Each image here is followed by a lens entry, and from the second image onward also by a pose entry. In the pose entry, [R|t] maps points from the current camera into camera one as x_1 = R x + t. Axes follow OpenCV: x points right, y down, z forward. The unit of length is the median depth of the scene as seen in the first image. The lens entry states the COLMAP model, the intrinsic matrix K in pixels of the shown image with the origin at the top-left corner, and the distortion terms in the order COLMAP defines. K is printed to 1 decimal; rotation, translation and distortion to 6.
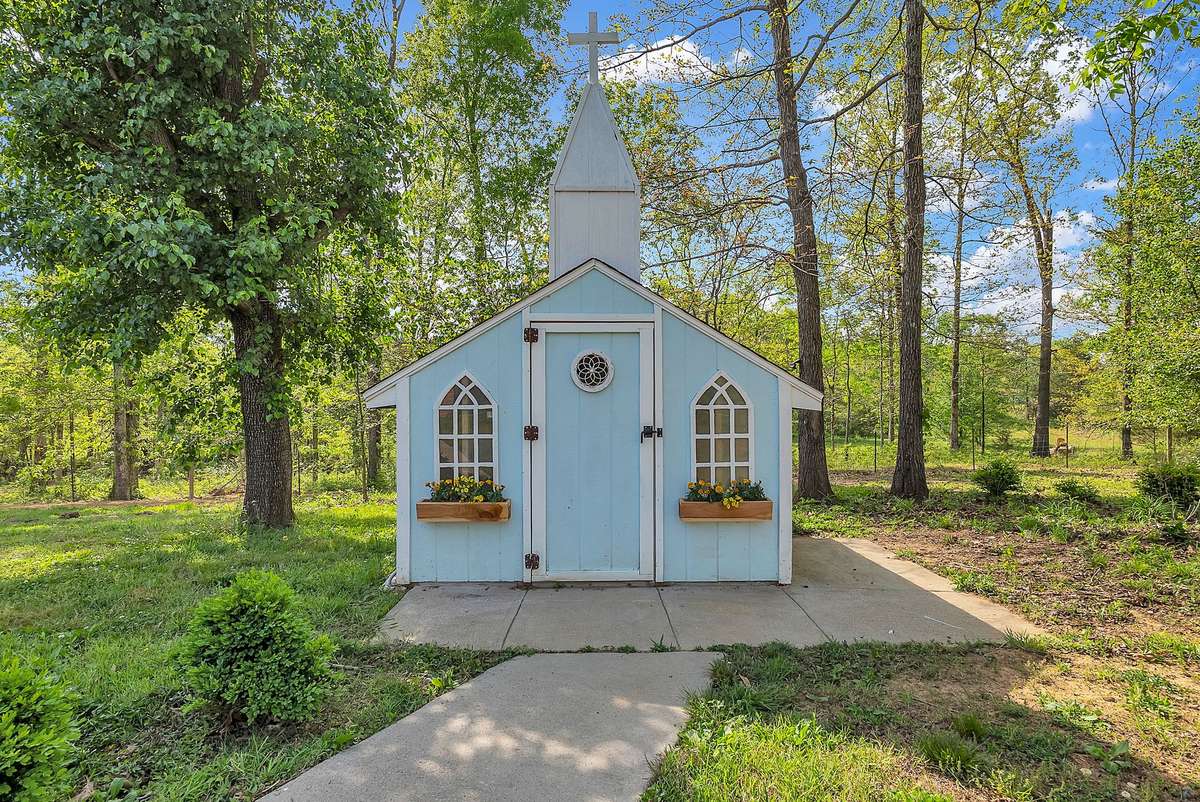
lens RADIAL K [[621.7, 0, 600.3], [0, 621.7, 411.7], [0, 0, 1]] dist [-0.000036, 0.000021]
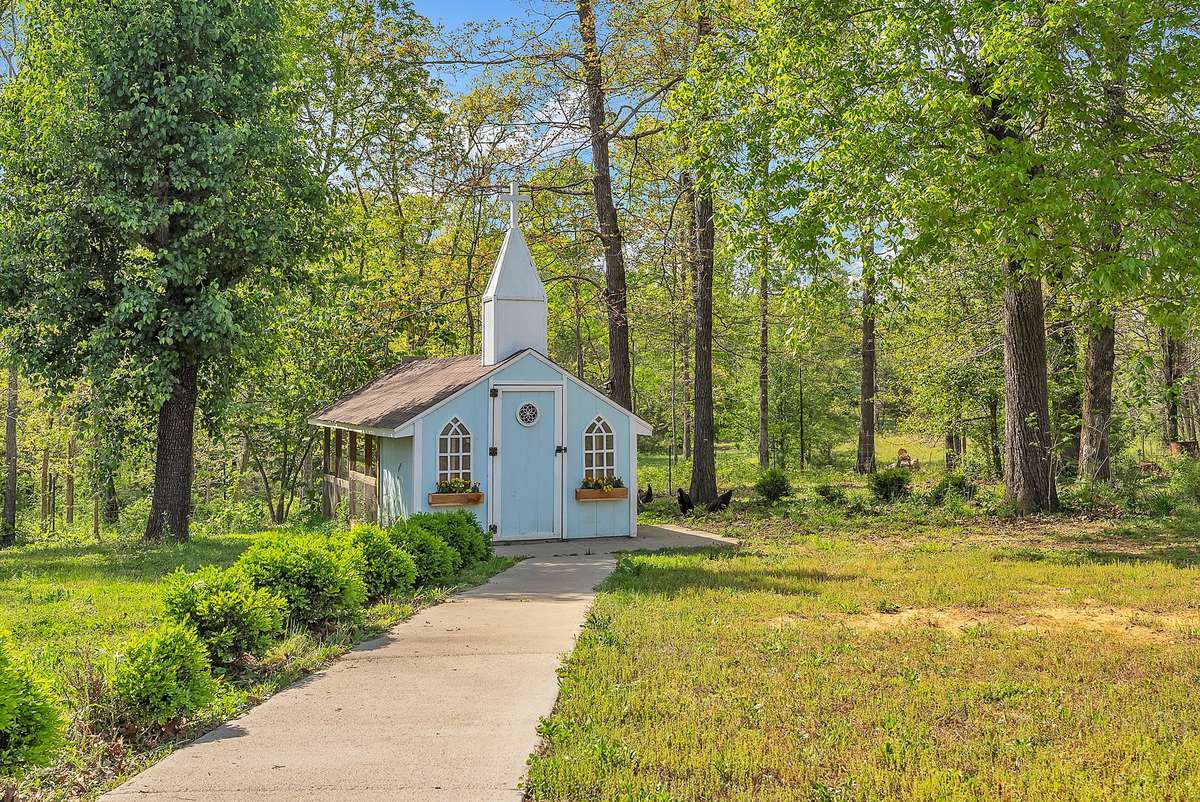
lens RADIAL K [[1102.1, 0, 600.0], [0, 1102.1, 401.0], [0, 0, 1]] dist [-0.001229, -0.001466]
pose [[0.935475, -0.000650, 0.353392, -0.877825], [0.004001, 0.999954, -0.008751, -0.073024], [-0.353370, 0.009600, 0.935434, -1.847696]]
